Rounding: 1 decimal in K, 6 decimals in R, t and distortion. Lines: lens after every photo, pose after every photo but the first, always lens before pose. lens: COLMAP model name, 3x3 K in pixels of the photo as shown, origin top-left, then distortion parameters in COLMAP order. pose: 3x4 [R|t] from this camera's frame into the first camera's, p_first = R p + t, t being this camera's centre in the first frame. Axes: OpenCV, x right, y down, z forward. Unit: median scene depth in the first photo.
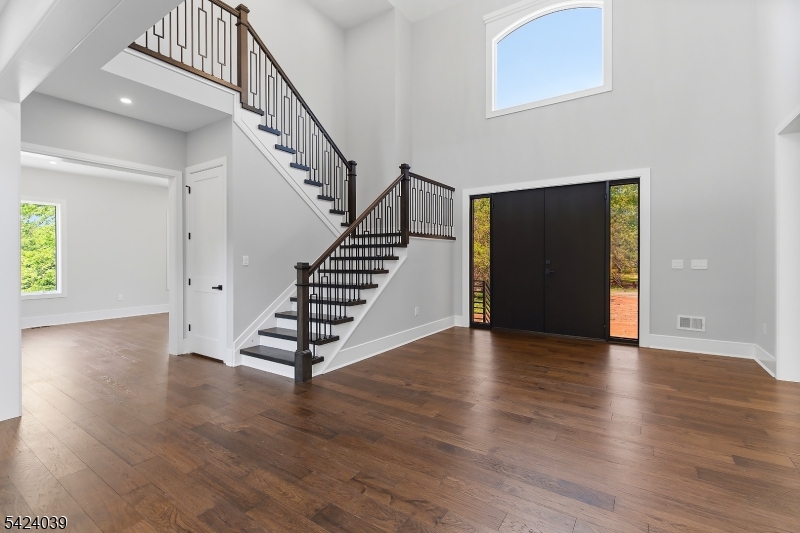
lens RADIAL K [[372.2, 0, 405.4], [0, 372.2, 253.9], [0, 0, 1]] dist [0.000001, -0.000019]
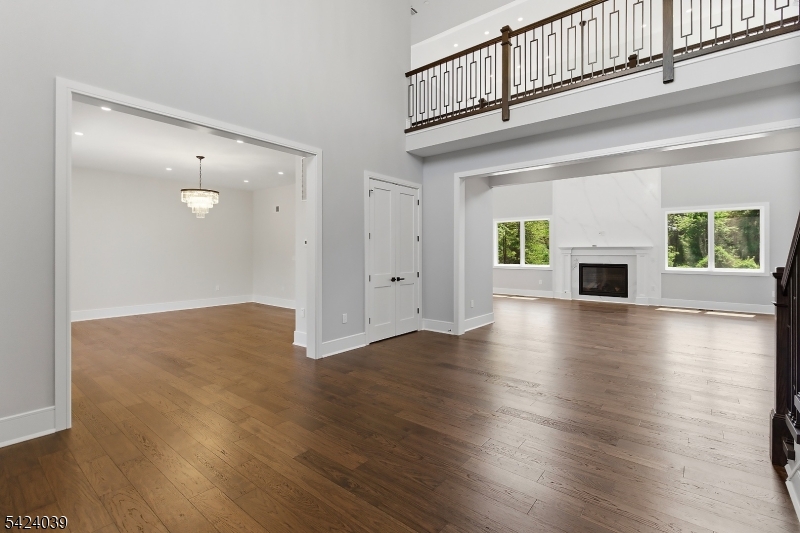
lens RADIAL K [[372.2, 0, 405.4], [0, 372.2, 253.9], [0, 0, 1]] dist [0.000001, -0.000019]
pose [[-0.995485, 0.000052, 0.094918, 0.251244], [-0.000657, 0.999972, -0.007441, 0.006204], [-0.094915, -0.007470, -0.995457, 1.490468]]
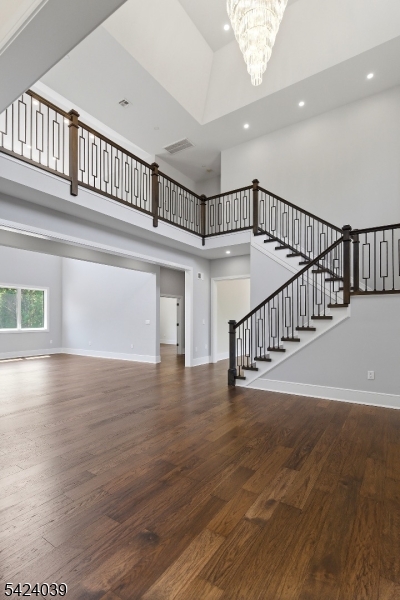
lens RADIAL K [[293.6, 0, 199.4], [0, 293.6, 316.1], [0, 0, 1]] dist [0.036246, 0.000090]
pose [[-0.002094, -0.009766, -0.999950, 1.046352], [0.012195, 0.999878, -0.009791, 0.012354], [0.999923, -0.012215, -0.001974, 0.764131]]
